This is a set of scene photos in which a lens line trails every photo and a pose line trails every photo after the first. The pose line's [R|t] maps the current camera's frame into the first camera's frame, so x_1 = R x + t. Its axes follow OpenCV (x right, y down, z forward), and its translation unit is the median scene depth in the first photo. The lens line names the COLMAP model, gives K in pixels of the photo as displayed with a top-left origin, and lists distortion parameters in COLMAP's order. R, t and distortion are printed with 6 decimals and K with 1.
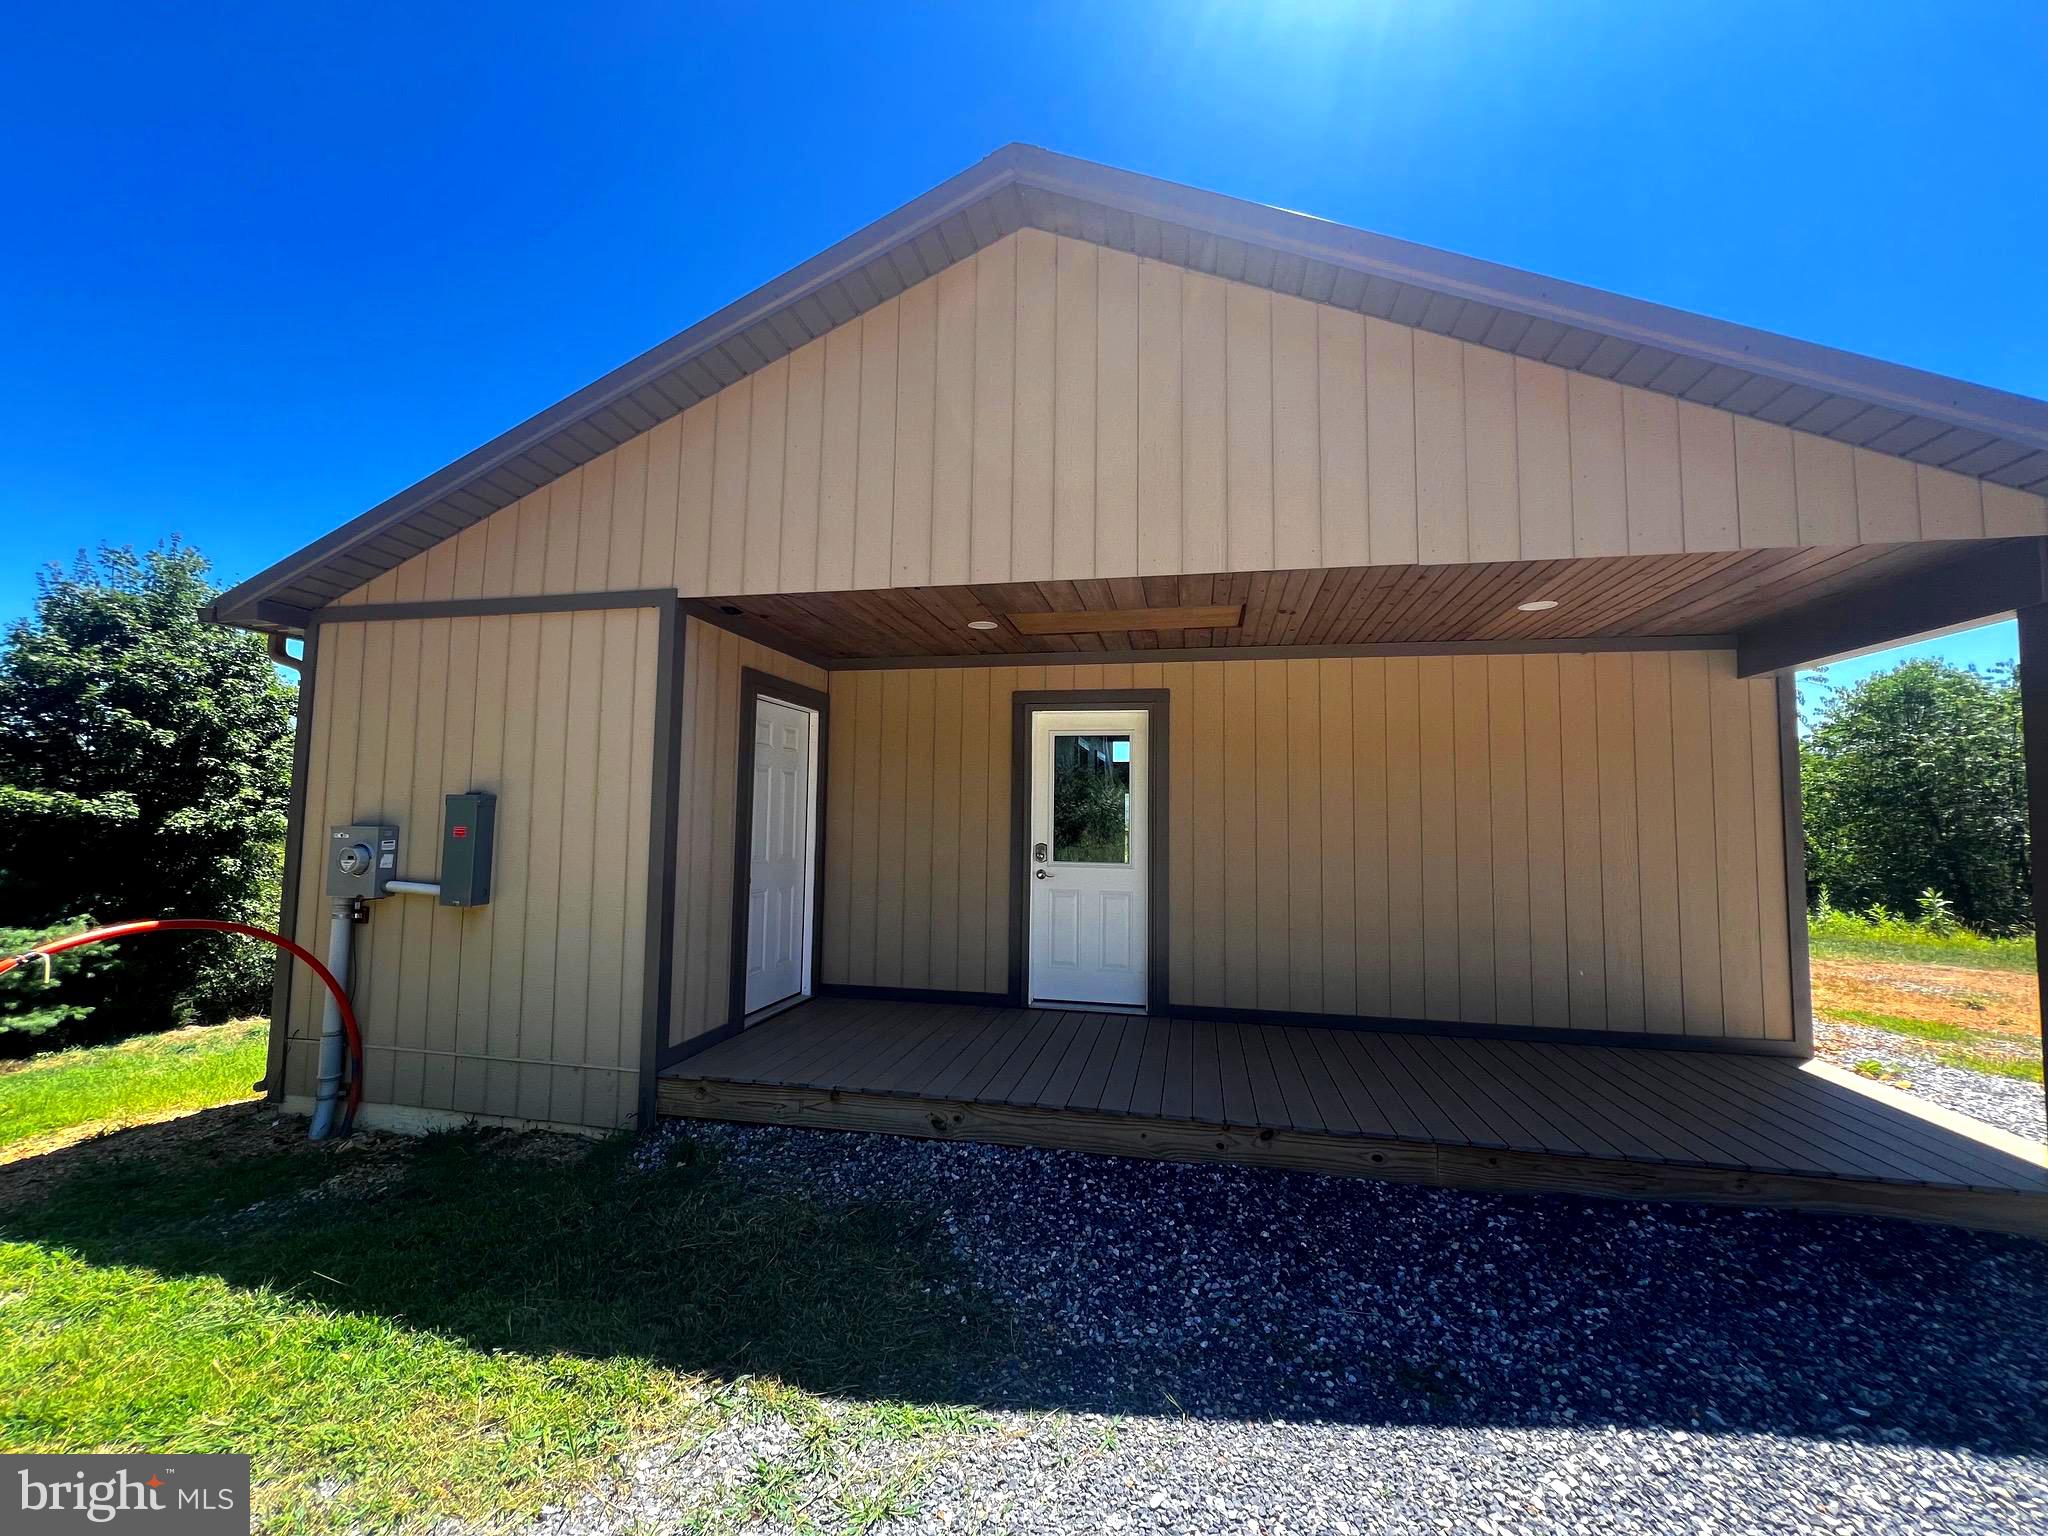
lens RADIAL K [[827.3, 0, 1015.2], [0, 827.3, 759.5], [0, 0, 1]] dist [0.002724, 0.000690]
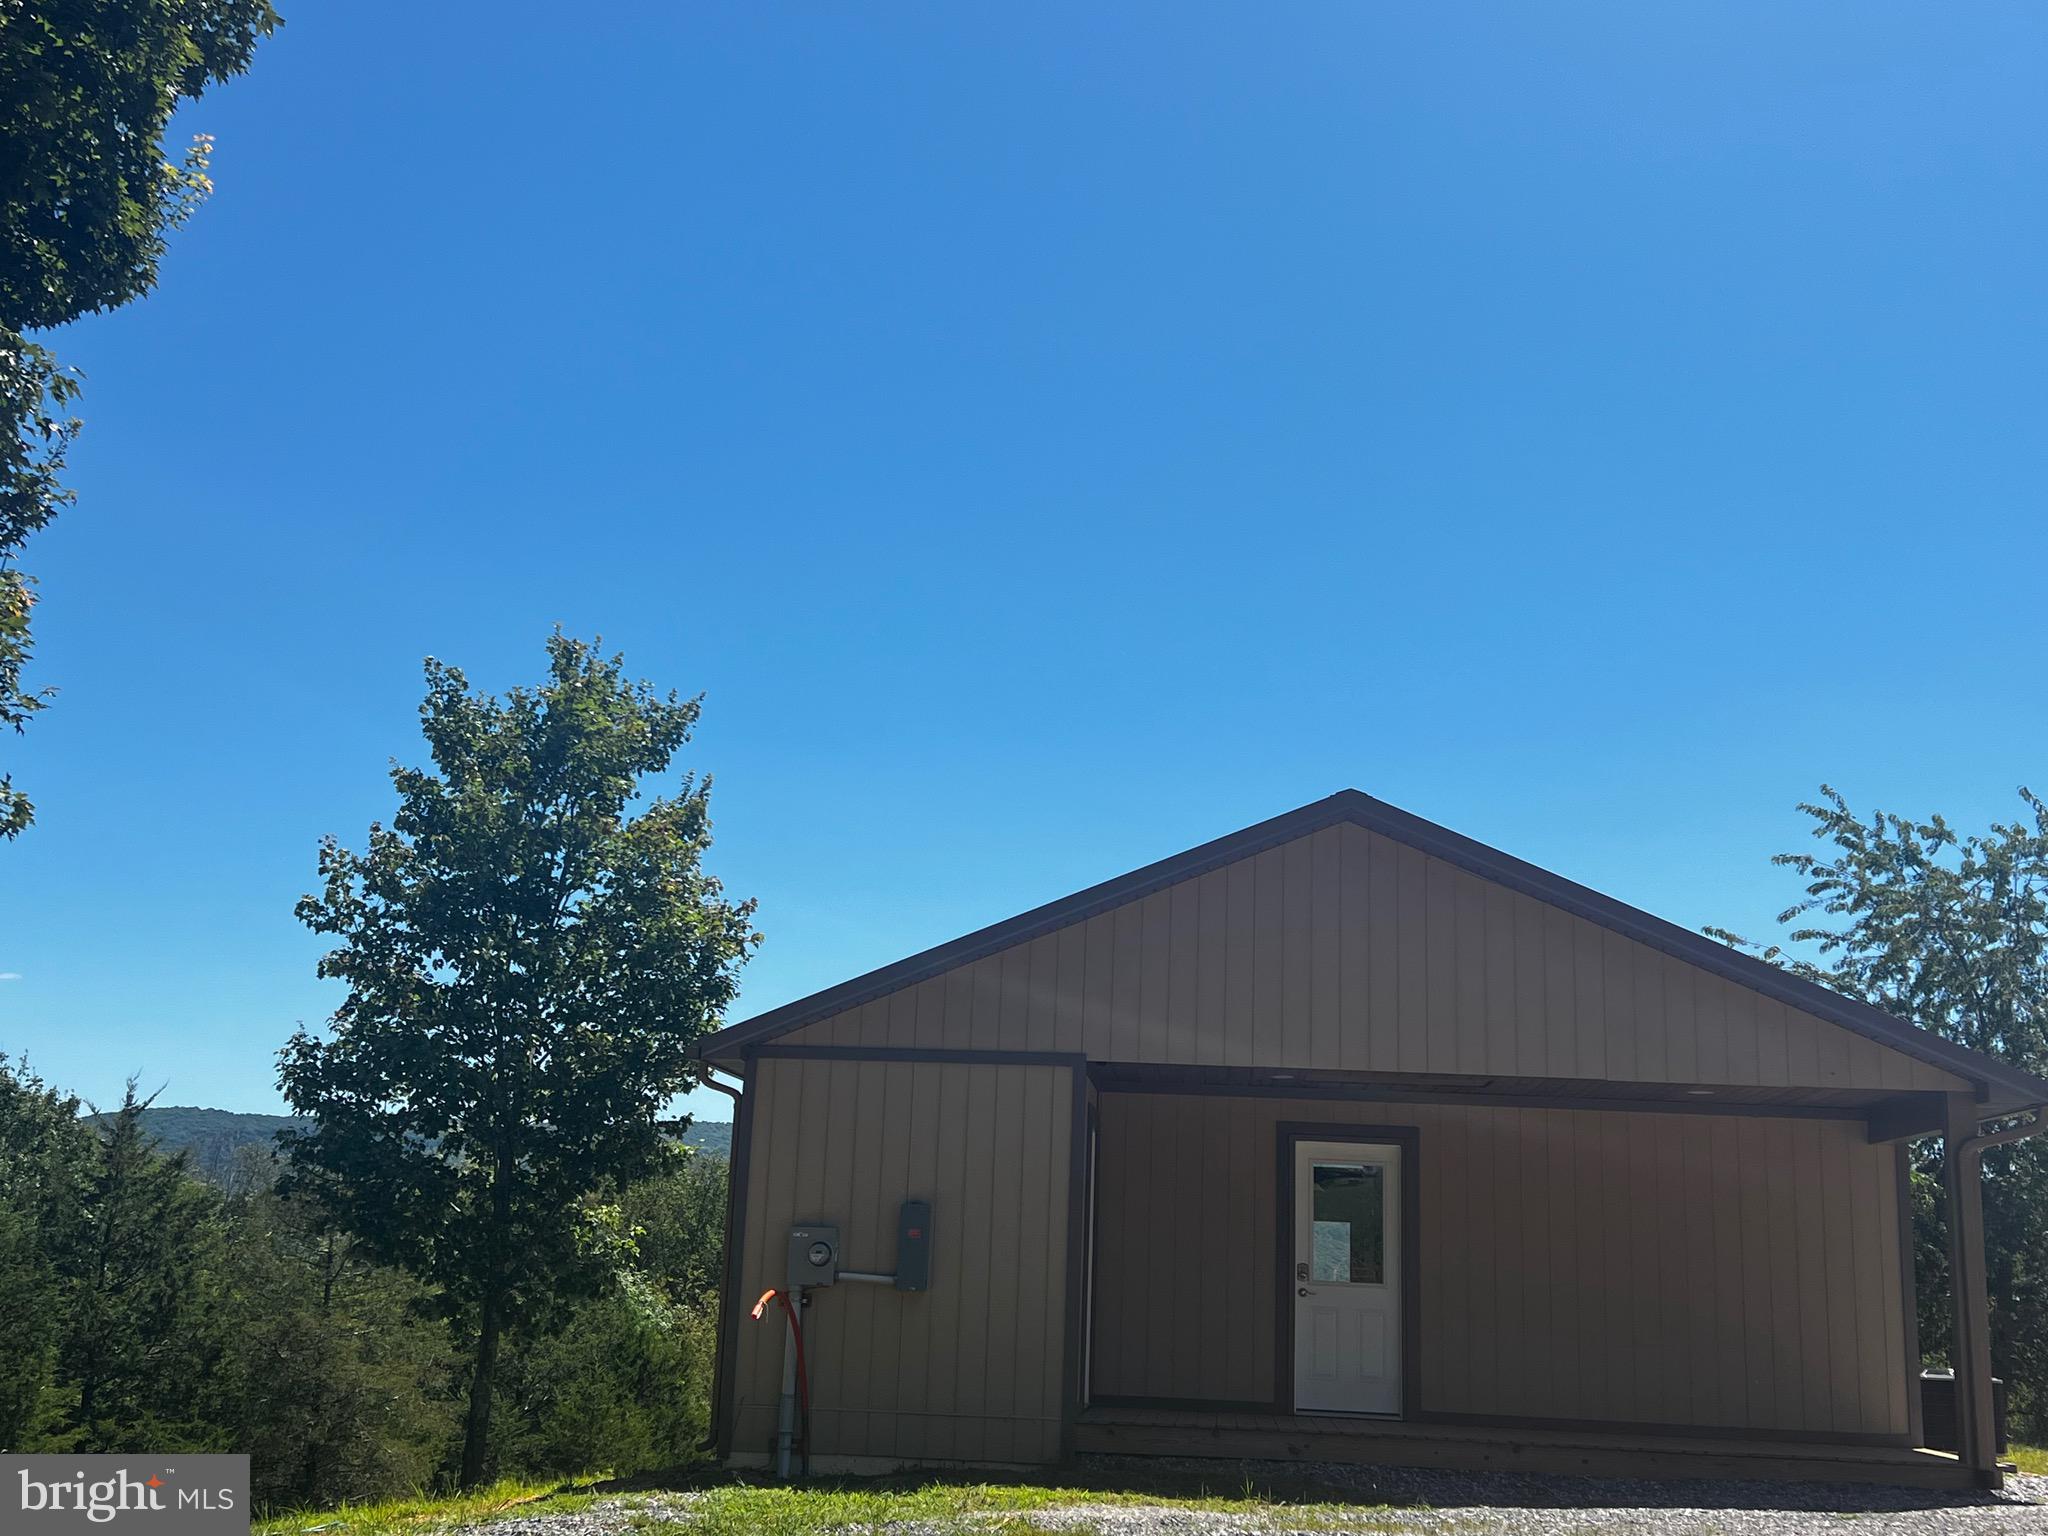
lens RADIAL K [[2292.1, 0, 1029.9], [0, 2292.1, 768.5], [0, 0, 1]] dist [0.075322, 0.000000]
pose [[0.990531, 0.054305, 0.126095, -0.908629], [-0.034004, 0.986870, -0.157895, -0.064206], [-0.133013, 0.152112, 0.979372, -2.482692]]
